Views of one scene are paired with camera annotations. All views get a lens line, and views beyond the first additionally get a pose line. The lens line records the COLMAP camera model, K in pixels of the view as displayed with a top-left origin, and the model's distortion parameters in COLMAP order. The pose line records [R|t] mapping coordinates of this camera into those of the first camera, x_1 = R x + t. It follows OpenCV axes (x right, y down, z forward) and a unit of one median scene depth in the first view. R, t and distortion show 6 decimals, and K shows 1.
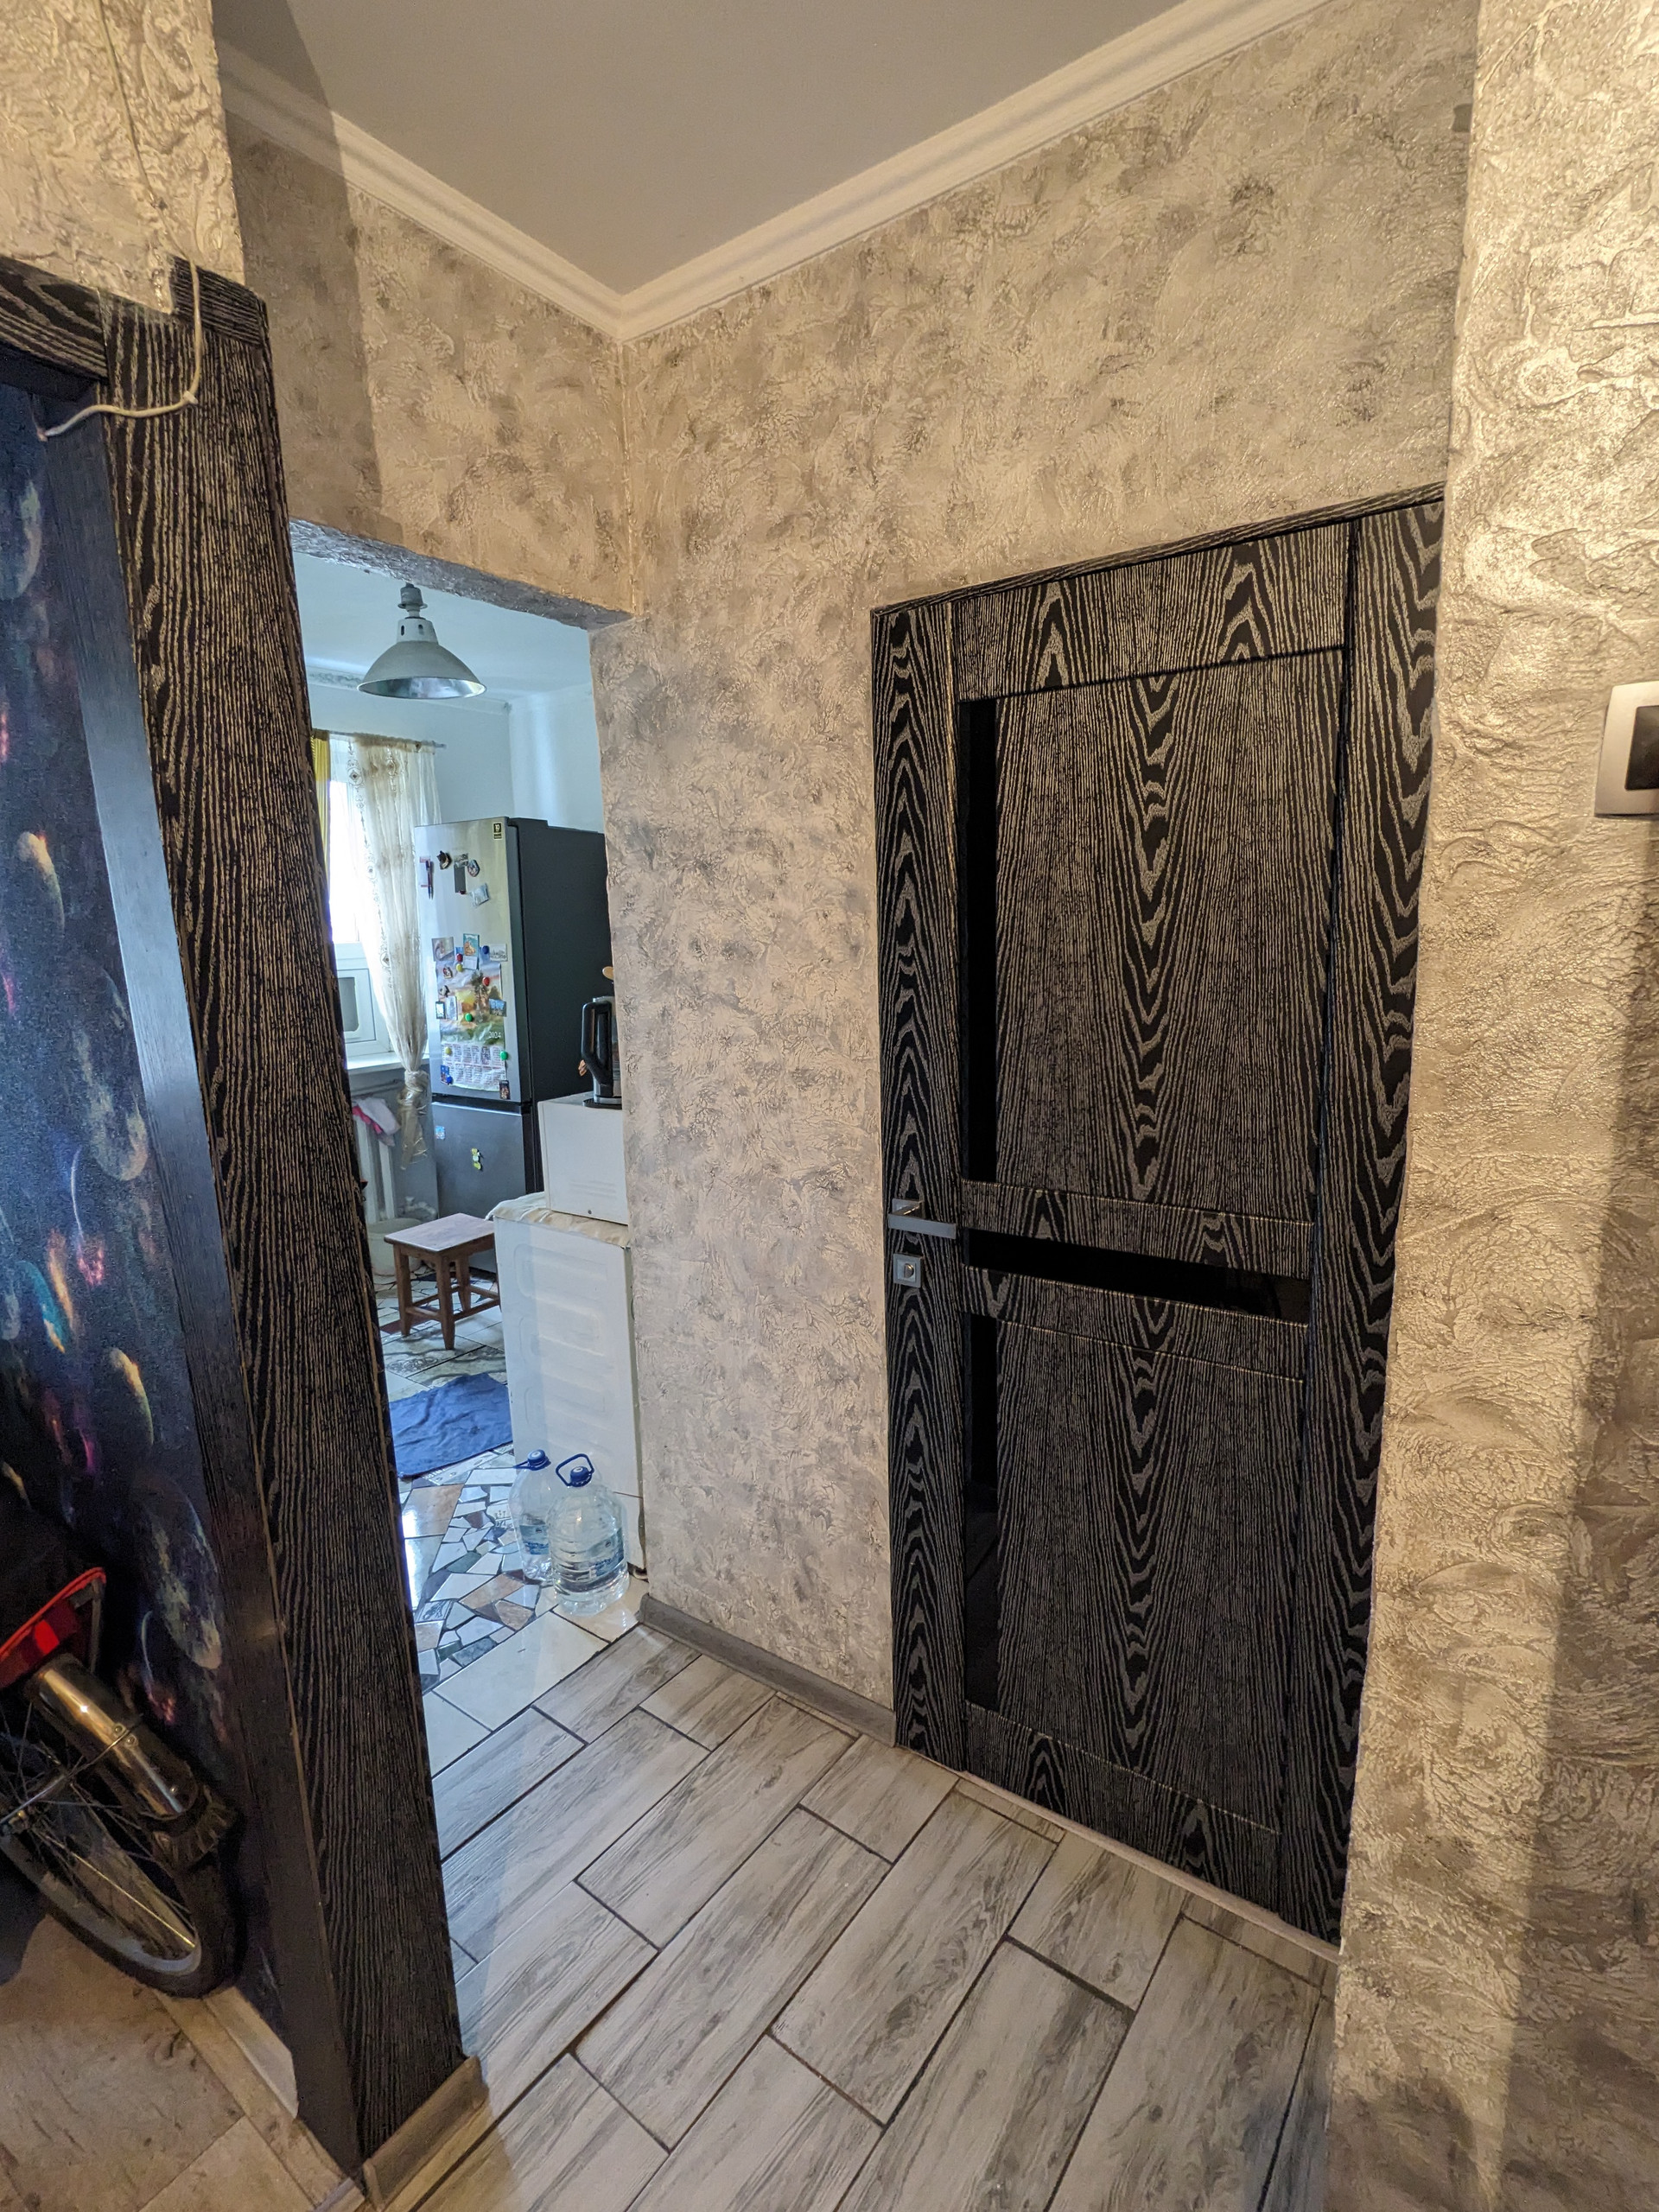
lens RADIAL K [[1070.1, 0, 822.4], [0, 1070.1, 1106.2], [0, 0, 1]] dist [-0.004250, 0.004156]
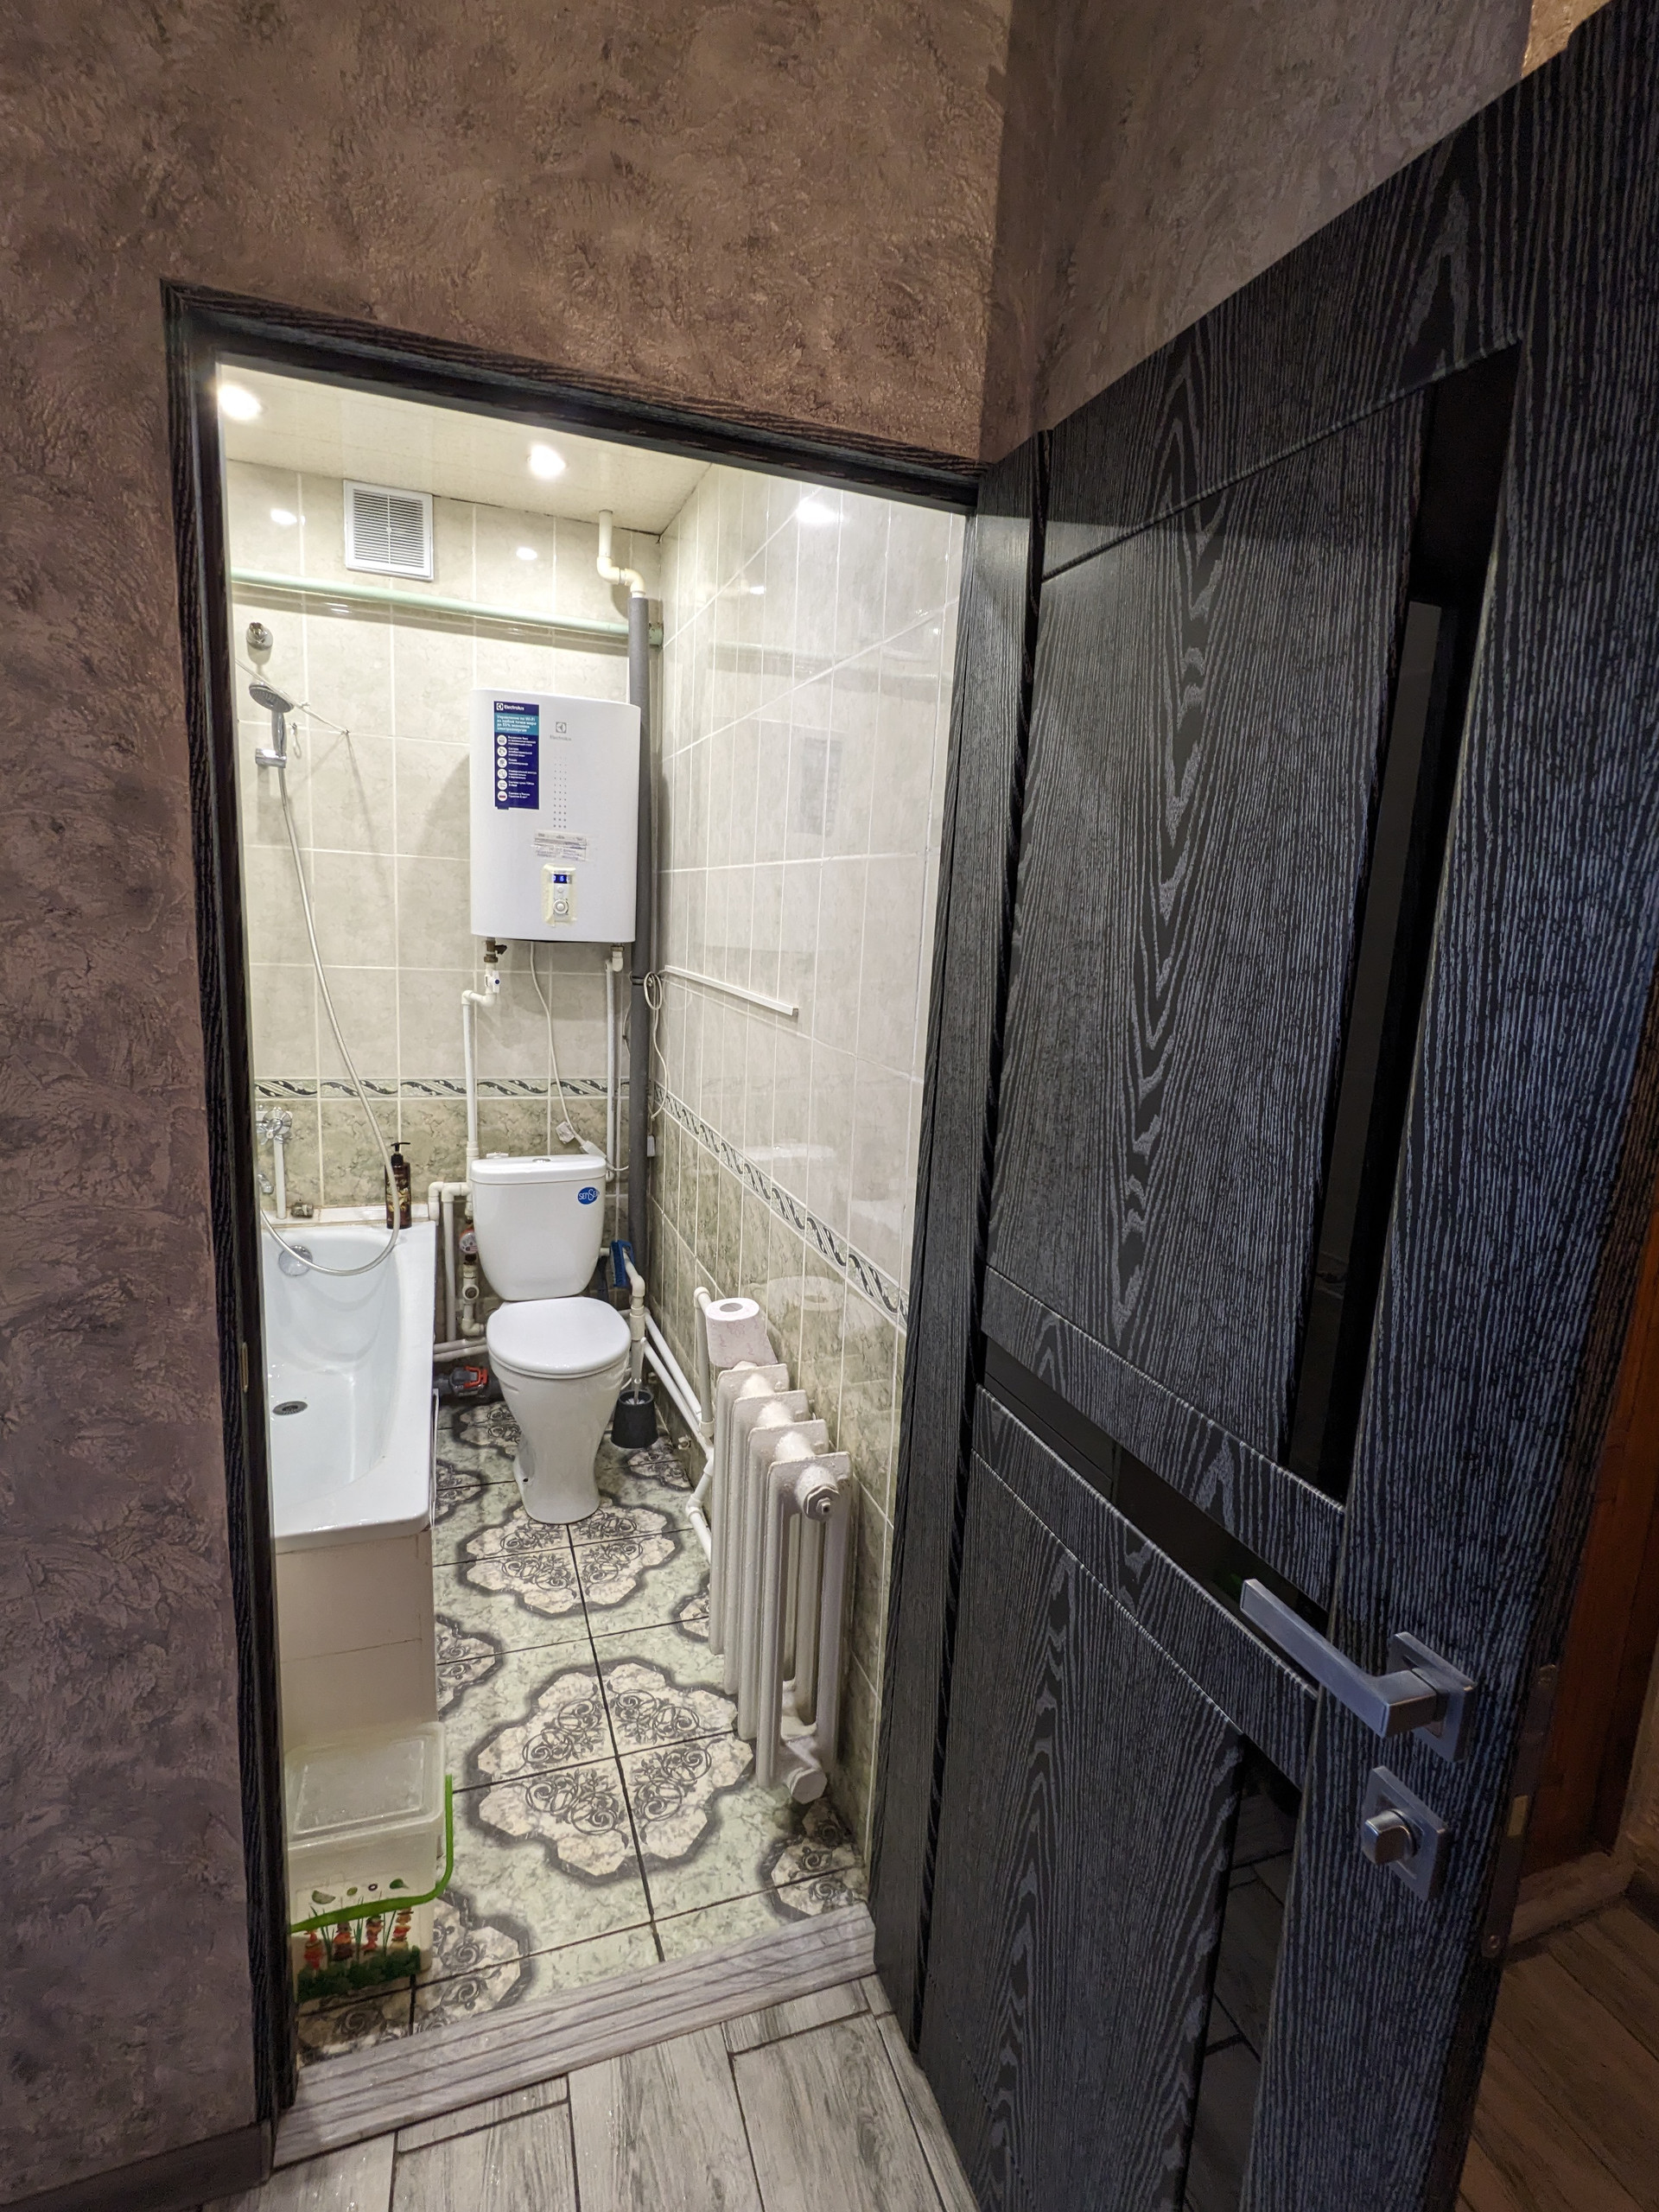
lens RADIAL K [[1070.1, 0, 826.1], [0, 1070.1, 1086.7], [0, 0, 1]] dist [-0.004250, 0.004156]
pose [[0.553686, -0.087246, 0.828142, -0.271458], [0.077059, 0.995597, 0.053367, -0.056096], [-0.829152, 0.034267, 0.557972, 0.446705]]
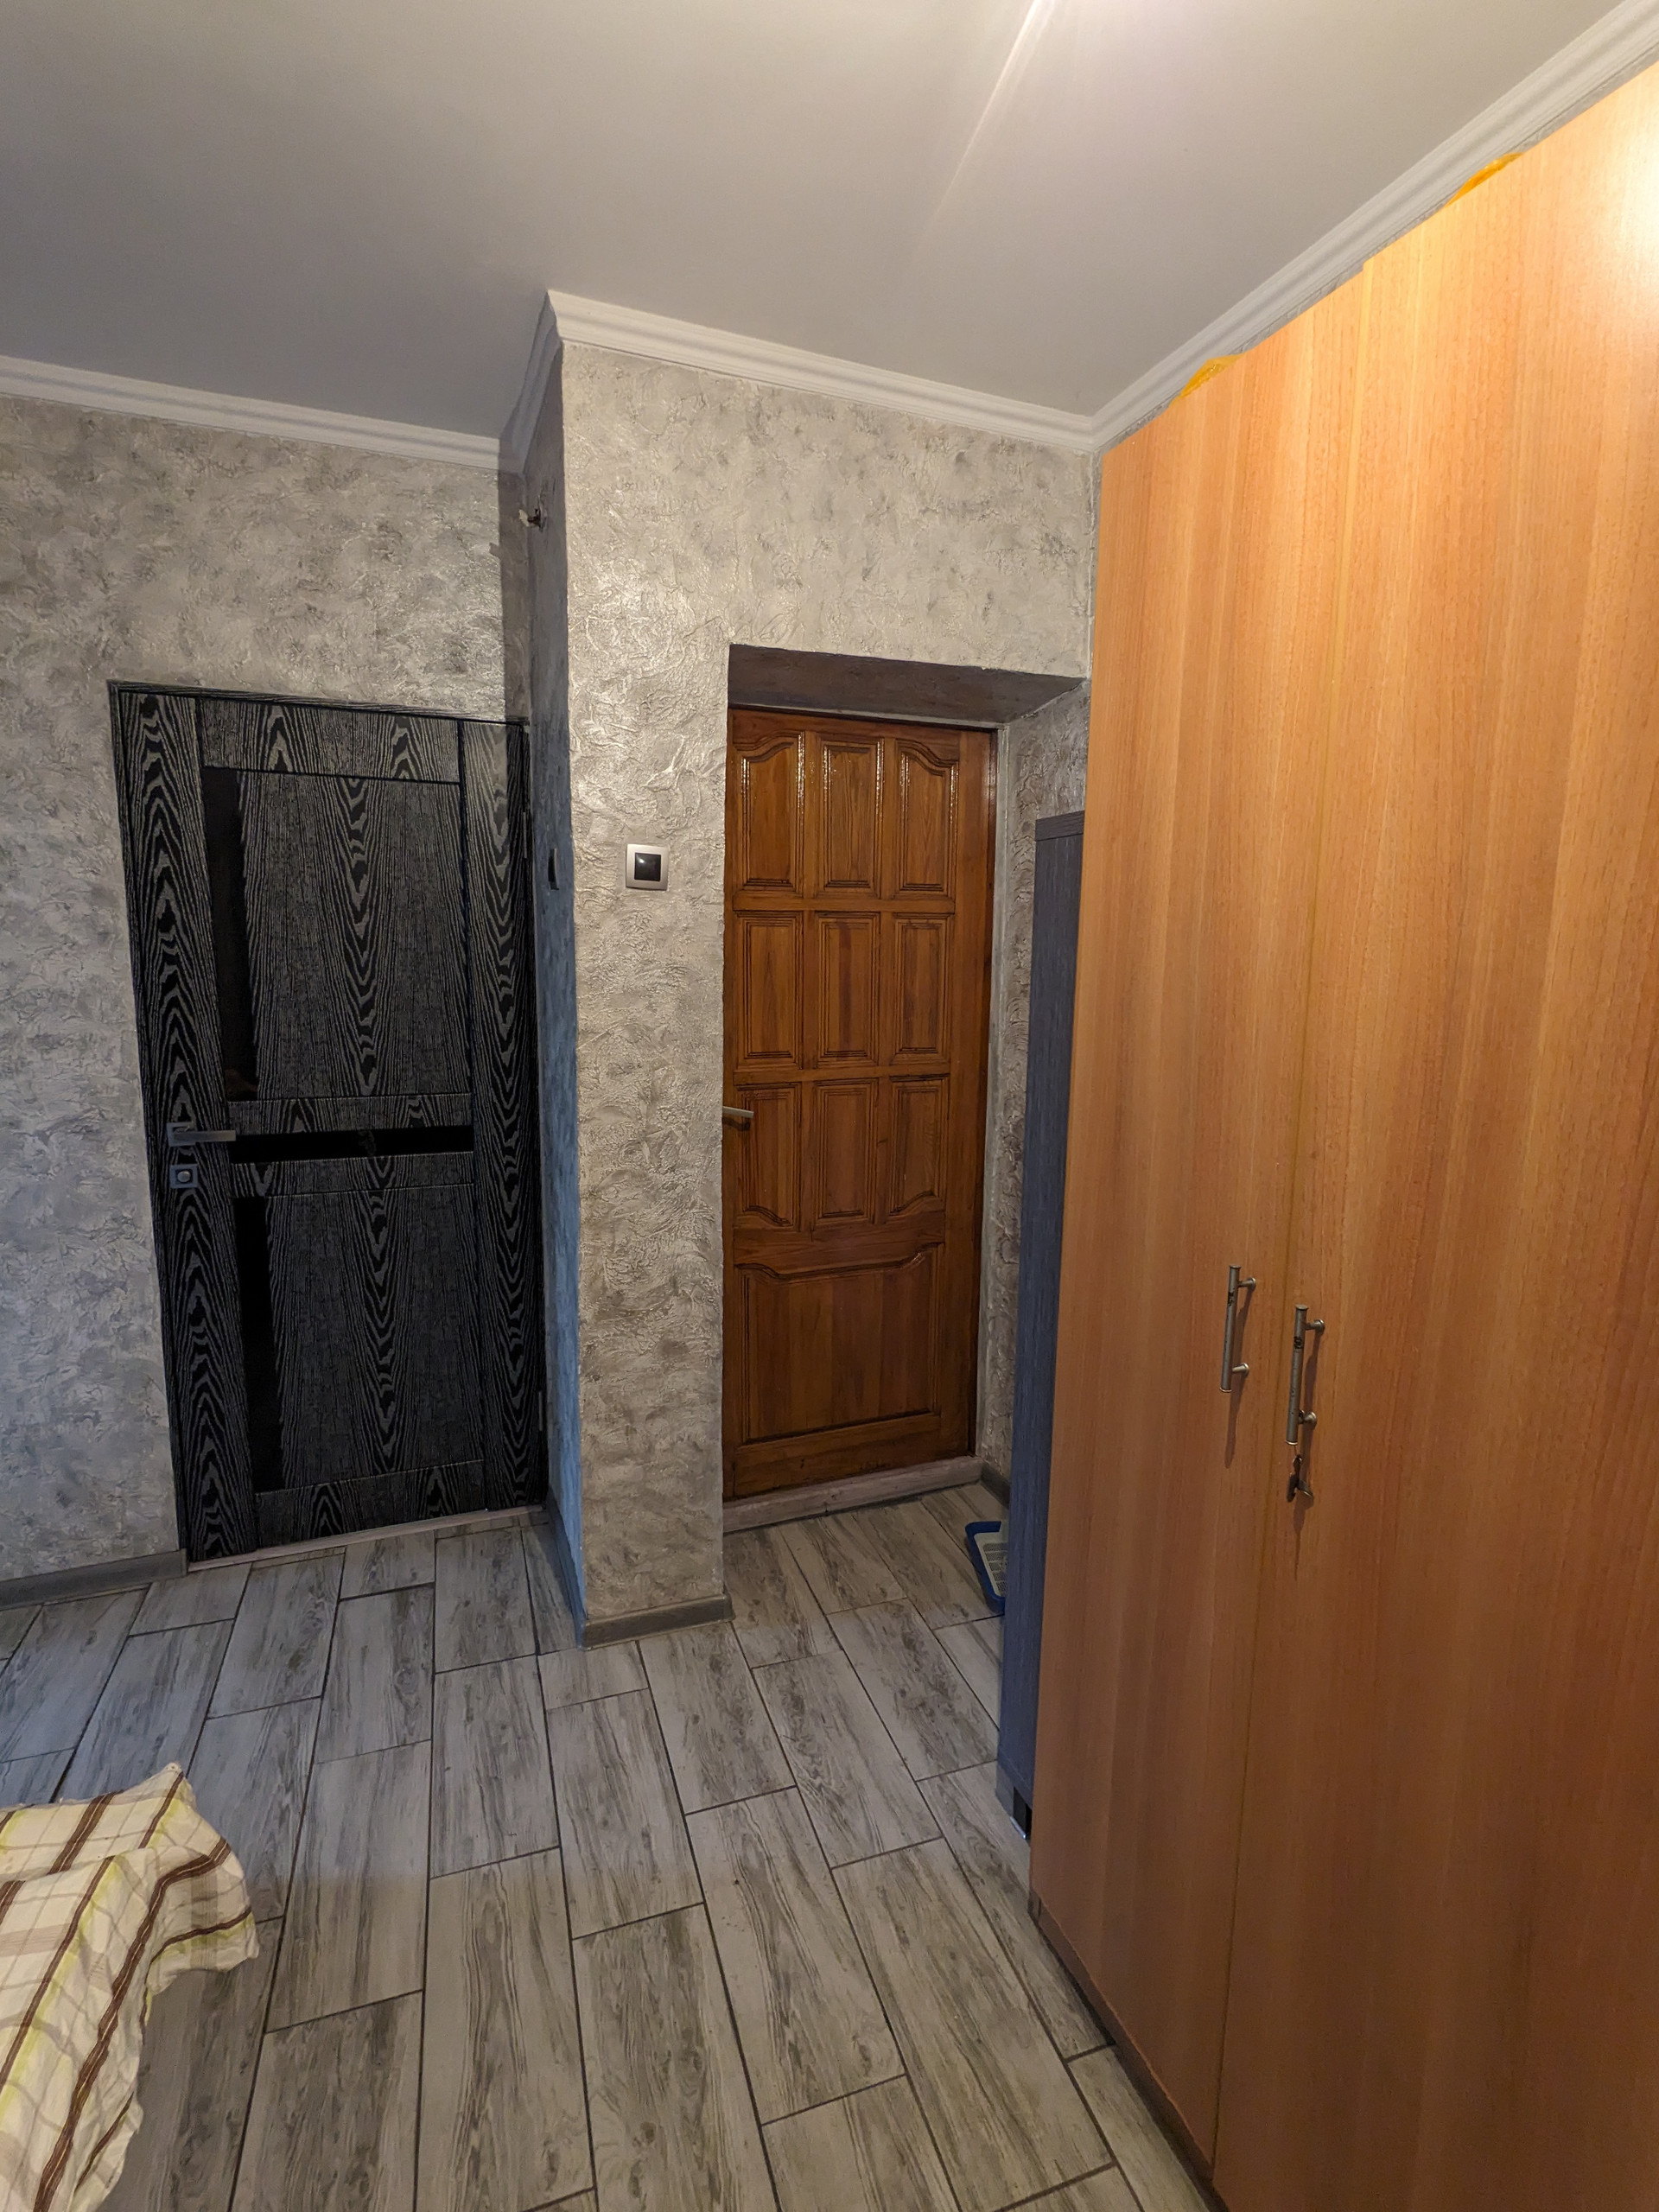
lens RADIAL K [[1070.1, 0, 831.2], [0, 1070.1, 1096.9], [0, 0, 1]] dist [-0.004250, 0.004156]
pose [[0.539205, -0.084116, 0.837963, -0.659832], [0.119167, 0.992609, 0.022958, 0.132787], [-0.833701, 0.087479, 0.545243, -0.451559]]
